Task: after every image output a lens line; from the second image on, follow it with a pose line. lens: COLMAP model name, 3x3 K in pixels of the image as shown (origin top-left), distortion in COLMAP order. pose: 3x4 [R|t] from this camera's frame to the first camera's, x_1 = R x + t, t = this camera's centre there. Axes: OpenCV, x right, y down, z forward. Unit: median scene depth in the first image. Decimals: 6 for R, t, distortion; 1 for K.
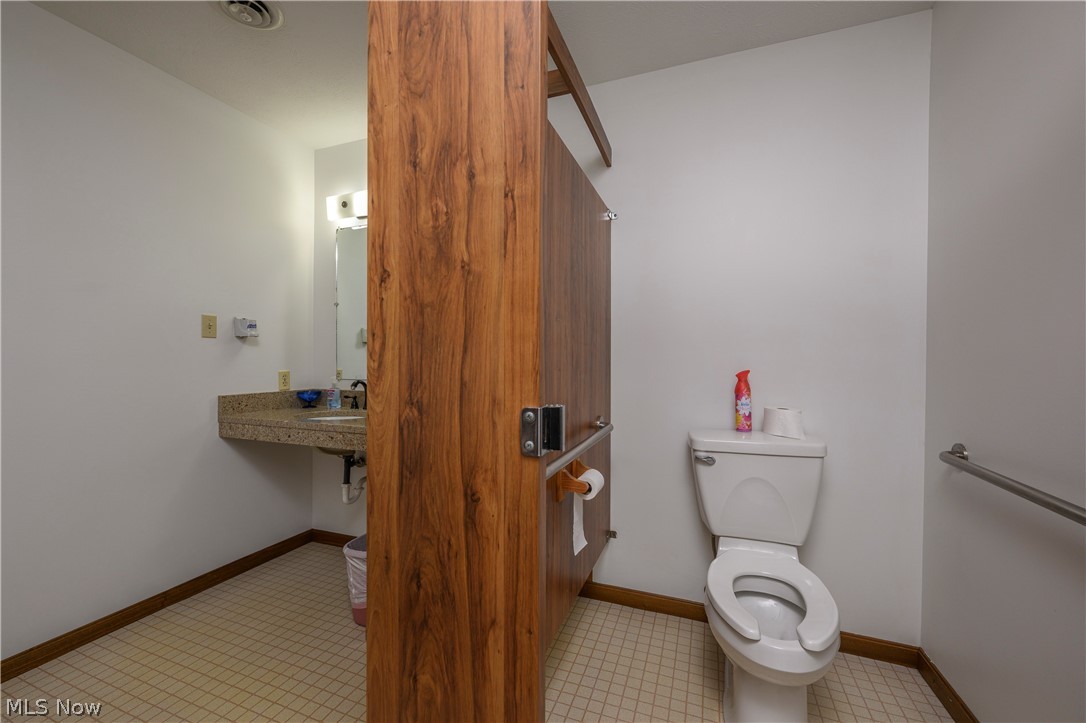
lens RADIAL K [[438.7, 0, 540.4], [0, 438.7, 357.0], [0, 0, 1]] dist [-0.003032, 0.000378]
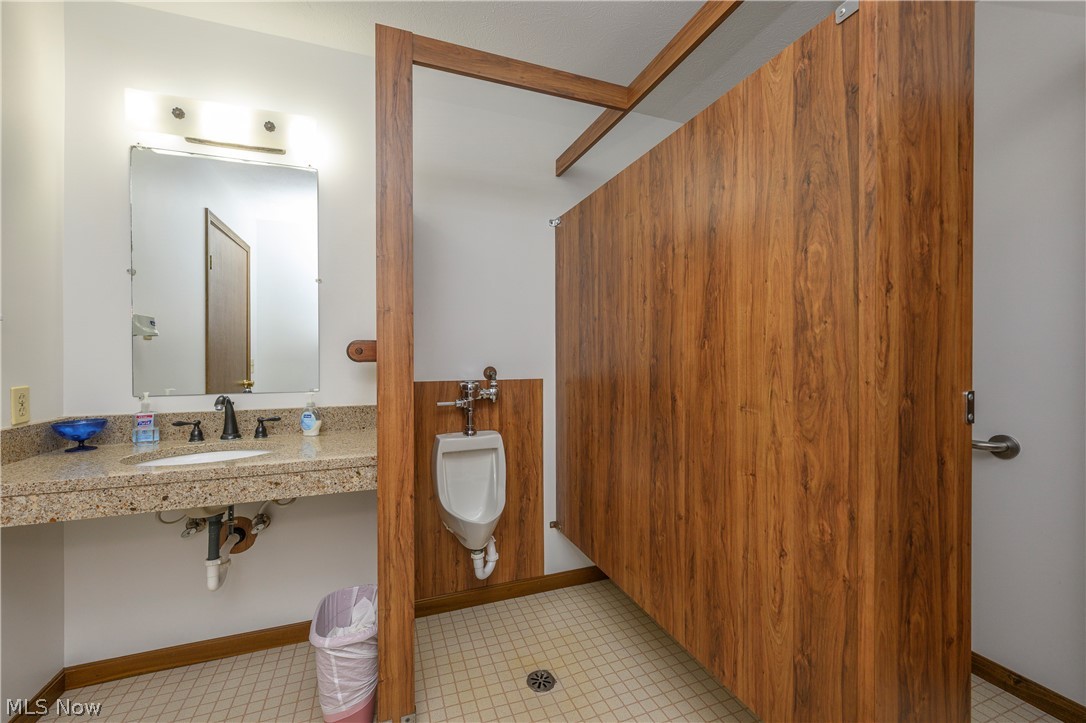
lens RADIAL K [[438.7, 0, 540.4], [0, 438.7, 357.0], [0, 0, 1]] dist [-0.003032, 0.000378]
pose [[0.747571, -0.005840, 0.664157, -1.837871], [0.005416, 0.999982, 0.002696, -0.009330], [-0.664160, 0.001581, 0.747588, 0.764083]]
